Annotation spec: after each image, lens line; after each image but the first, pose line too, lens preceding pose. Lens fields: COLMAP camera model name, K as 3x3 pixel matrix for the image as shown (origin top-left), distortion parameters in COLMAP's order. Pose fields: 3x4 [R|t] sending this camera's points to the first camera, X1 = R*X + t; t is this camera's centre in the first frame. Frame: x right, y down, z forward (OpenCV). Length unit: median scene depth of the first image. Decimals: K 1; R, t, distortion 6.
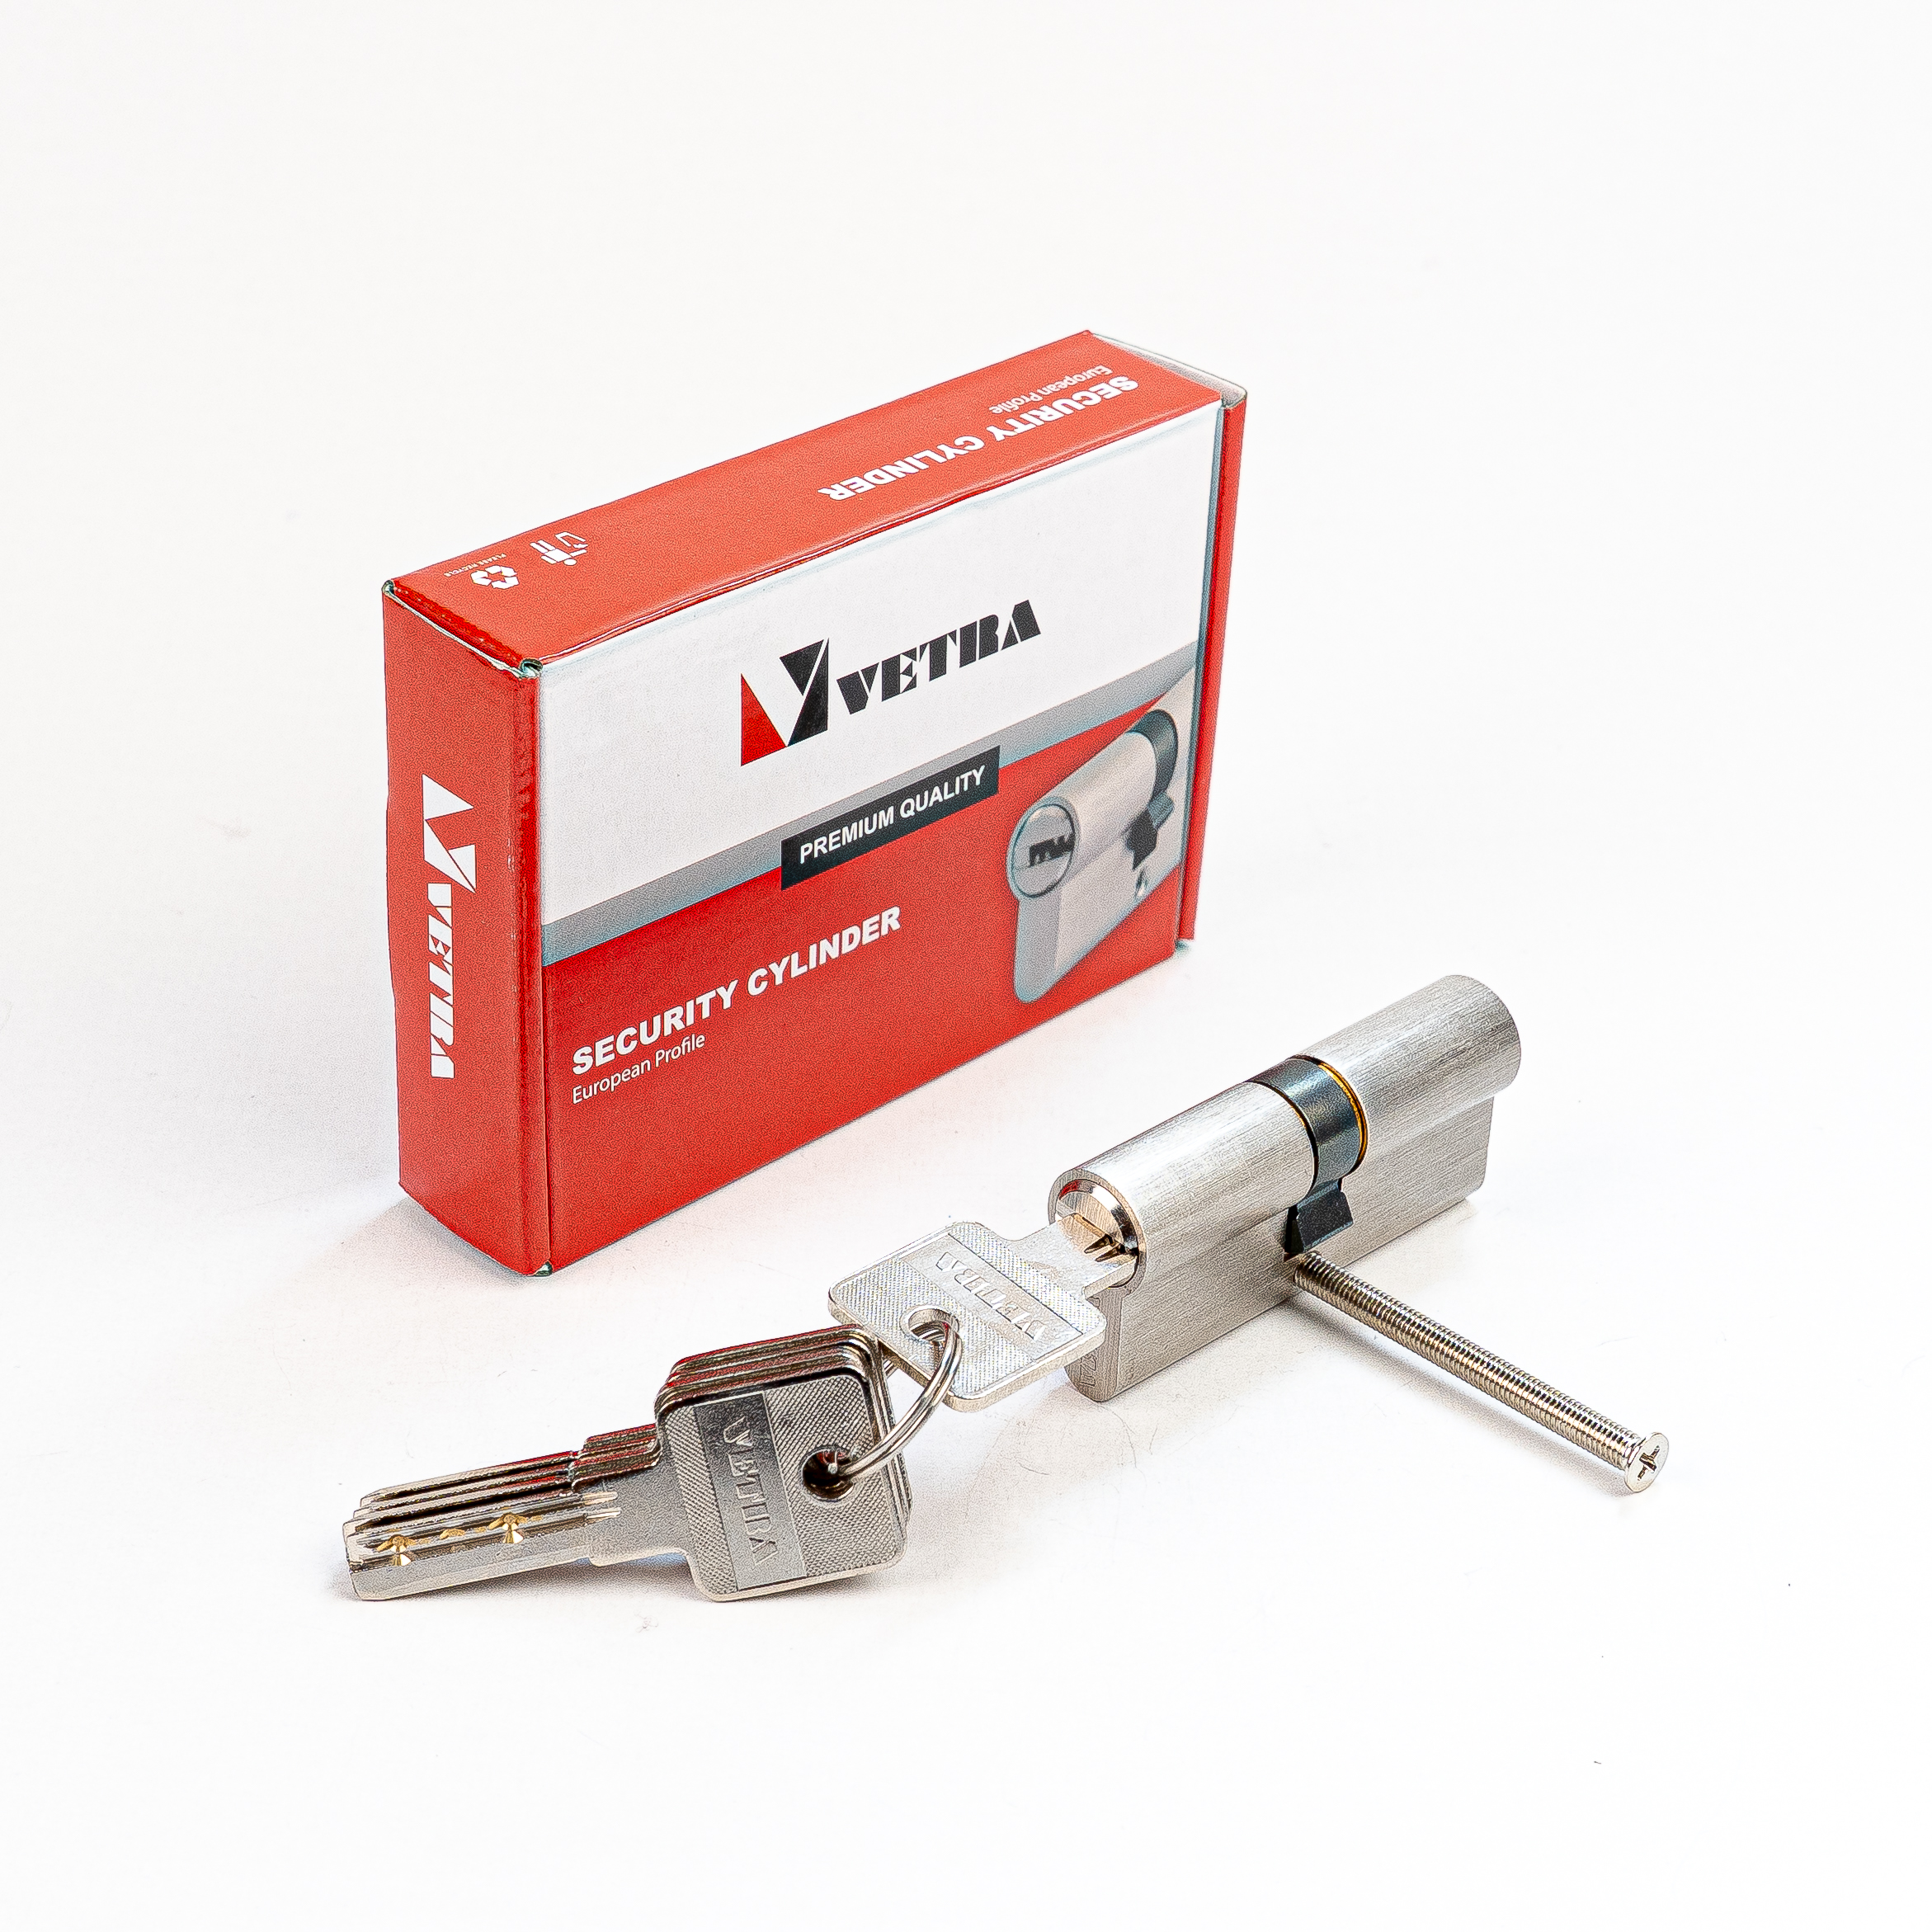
lens RADIAL K [[4387.4, 0, 966.0], [0, 4387.4, 966.0], [0, 0, 1]] dist [-0.020397, 0.096900]
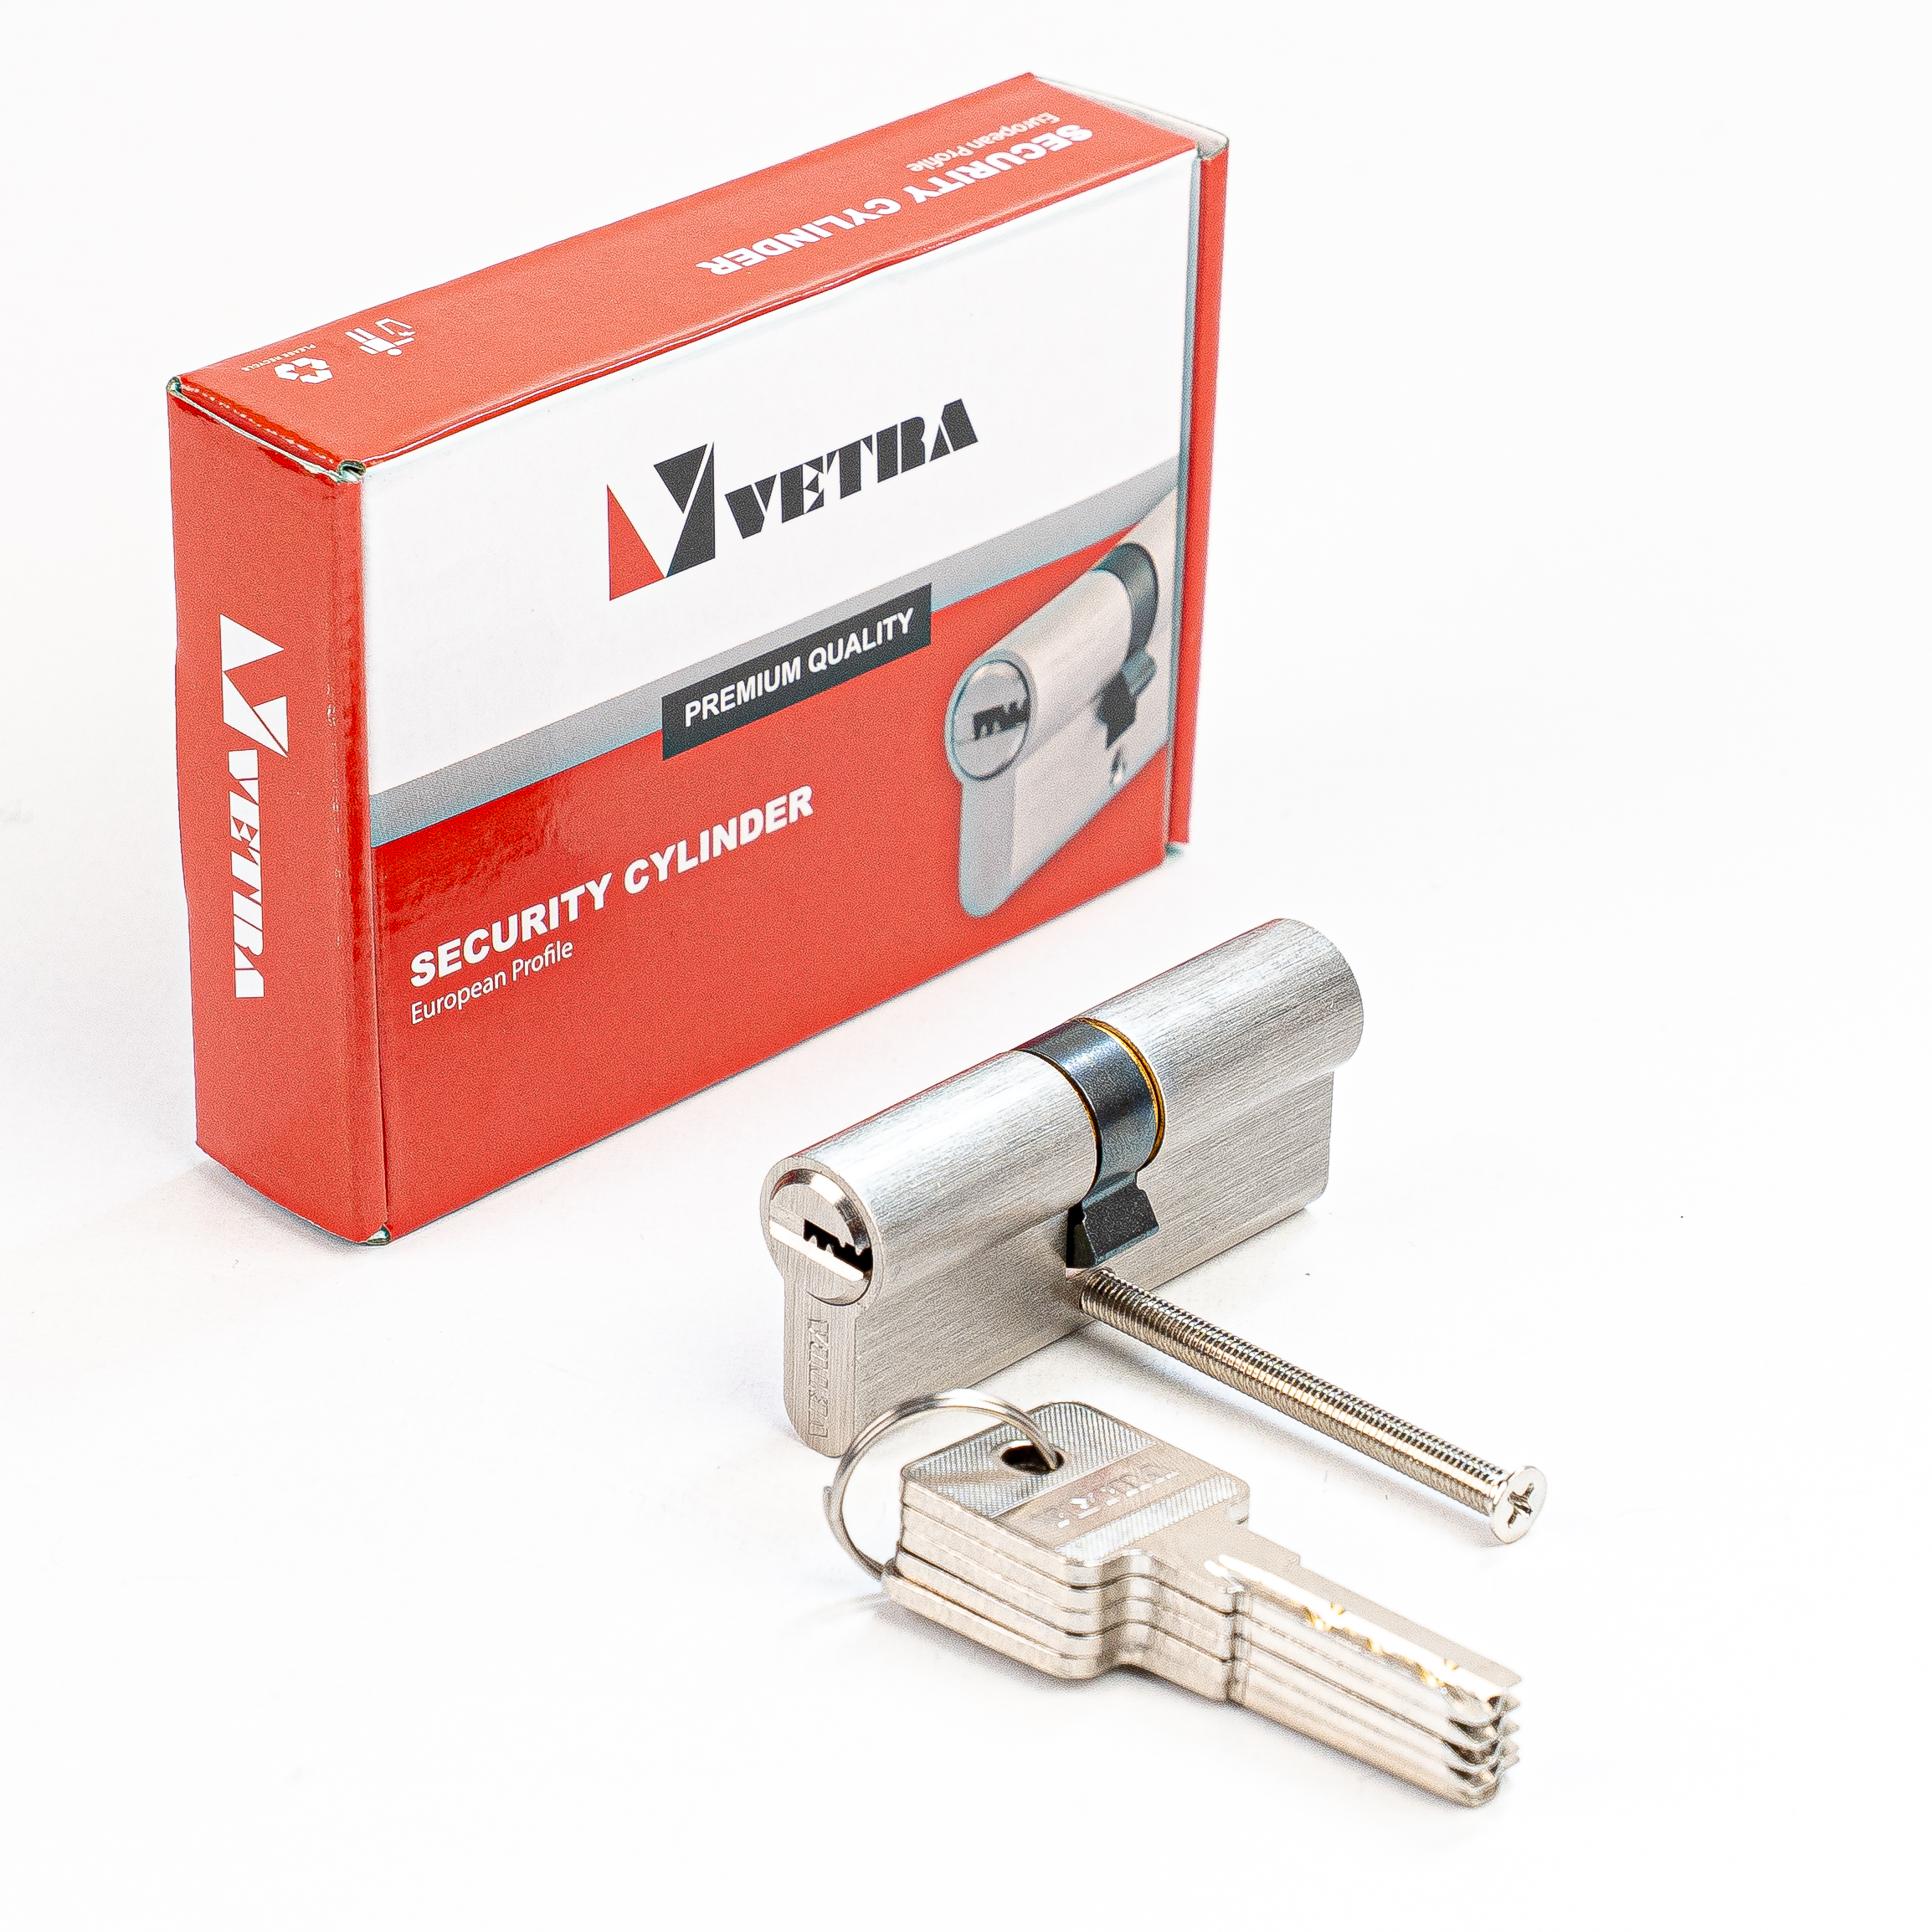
lens RADIAL K [[6746.9, 0, 966.0], [0, 6746.9, 966.0], [0, 0, 1]] dist [-0.098888, 0.988642]
pose [[0.999649, -0.026456, 0.001528, 0.010633], [0.026496, 0.998883, -0.039127, 0.070164], [-0.000491, 0.039154, 0.999233, -0.236461]]
